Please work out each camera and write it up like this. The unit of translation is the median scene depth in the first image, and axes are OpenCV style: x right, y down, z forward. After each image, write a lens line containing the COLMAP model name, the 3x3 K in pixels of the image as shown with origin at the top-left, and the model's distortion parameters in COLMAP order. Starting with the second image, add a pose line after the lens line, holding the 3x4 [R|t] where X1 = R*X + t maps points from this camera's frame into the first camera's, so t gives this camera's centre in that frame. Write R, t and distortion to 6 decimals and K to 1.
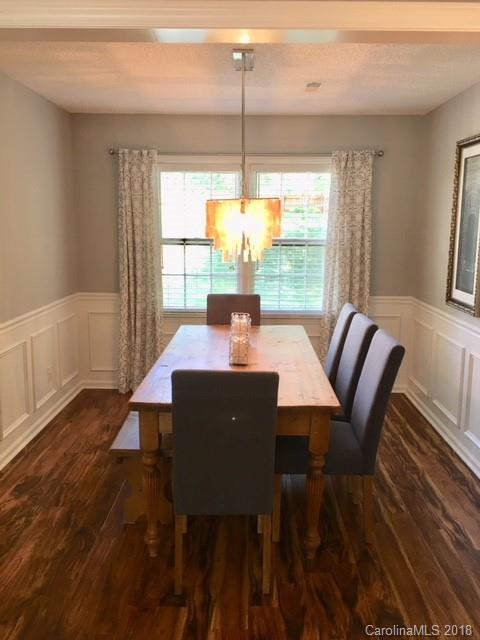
lens RADIAL K [[545.3, 0, 240.0], [0, 545.3, 320.0], [0, 0, 1]] dist [0.085895, -0.126126]
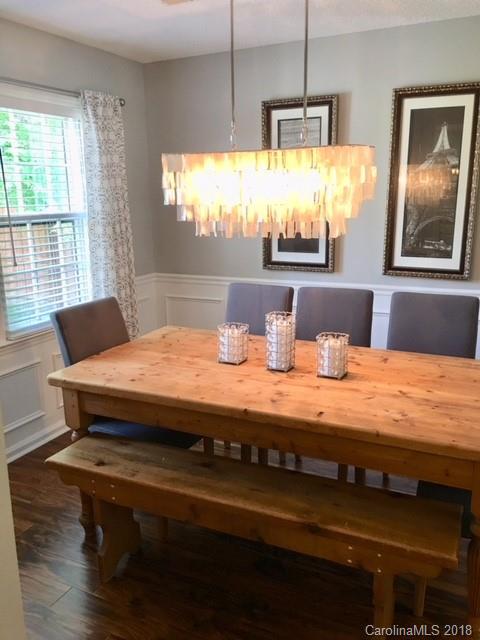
lens RADIAL K [[545.3, 0, 240.0], [0, 545.3, 320.0], [0, 0, 1]] dist [0.085895, -0.126126]
pose [[0.410561, -0.225376, 0.883541, -0.463076], [0.185101, 0.969397, 0.161264, -0.090957], [-0.892848, 0.097336, 0.439715, 0.520233]]
